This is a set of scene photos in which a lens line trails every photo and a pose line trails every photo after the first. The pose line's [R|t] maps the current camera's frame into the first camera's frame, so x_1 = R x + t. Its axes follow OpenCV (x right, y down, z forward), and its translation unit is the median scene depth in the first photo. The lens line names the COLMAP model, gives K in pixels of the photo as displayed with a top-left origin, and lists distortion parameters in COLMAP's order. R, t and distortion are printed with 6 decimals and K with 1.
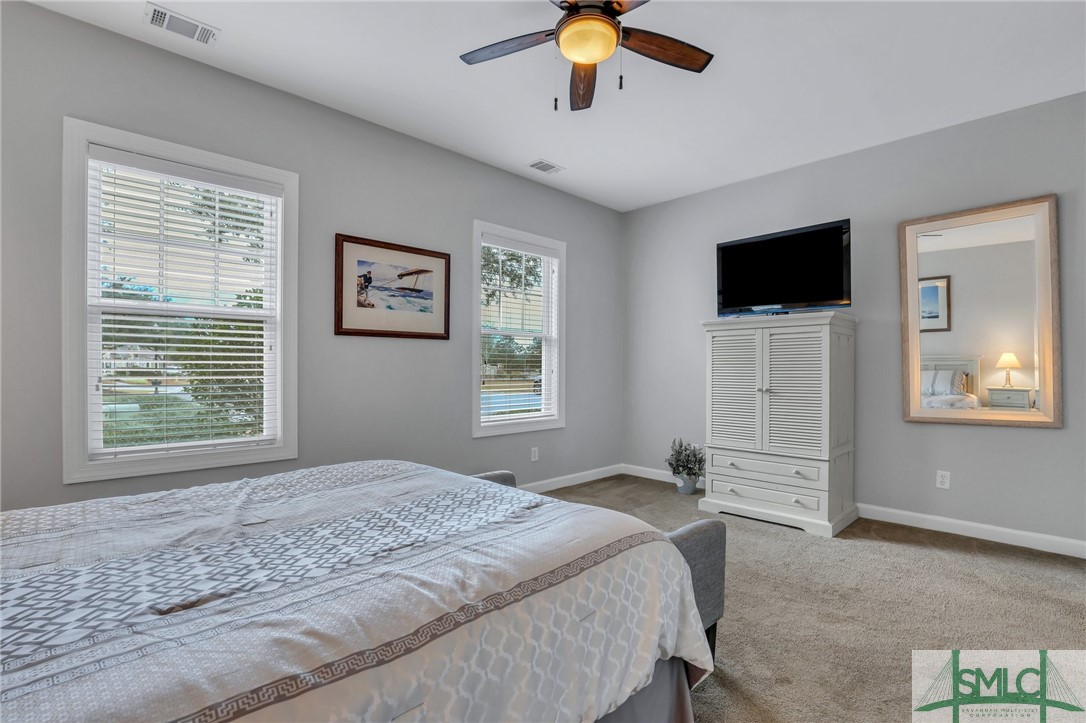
lens RADIAL K [[516.0, 0, 551.6], [0, 516.0, 374.1], [0, 0, 1]] dist [0.001721, -0.000660]
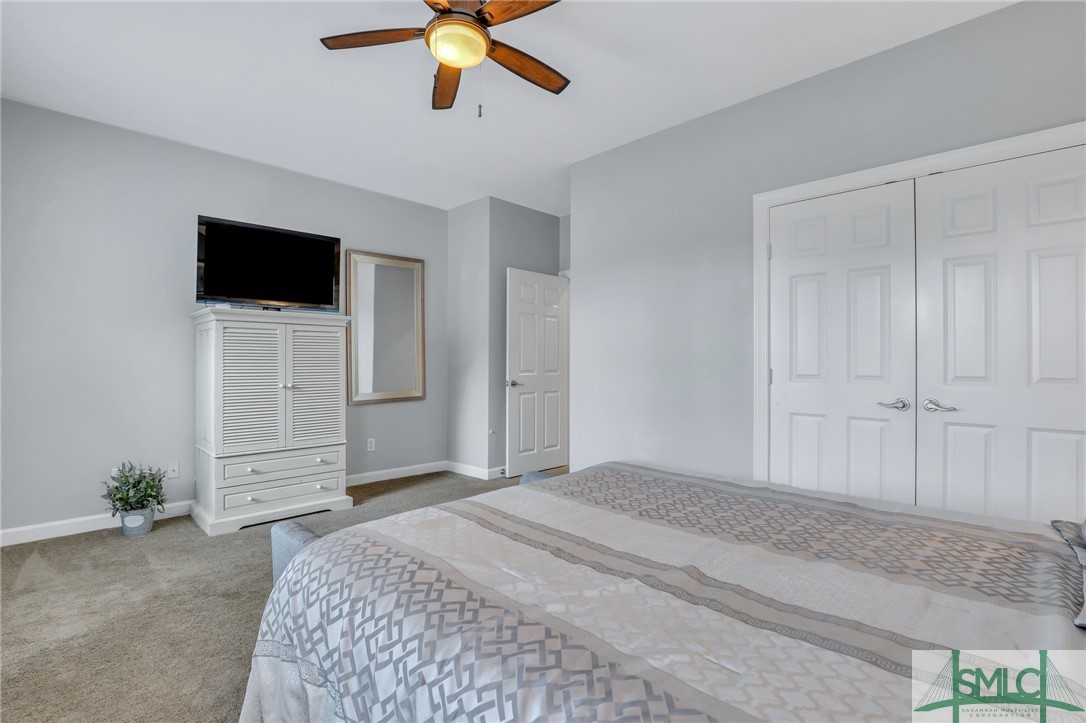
lens RADIAL K [[527.2, 0, 544.5], [0, 527.2, 364.0], [0, 0, 1]] dist [0.001400, -0.000085]
pose [[-0.016501, -0.003072, 0.999859, -0.615017], [0.012425, 0.999917, 0.003277, -0.009129], [-0.999787, 0.012477, -0.016462, 0.525318]]
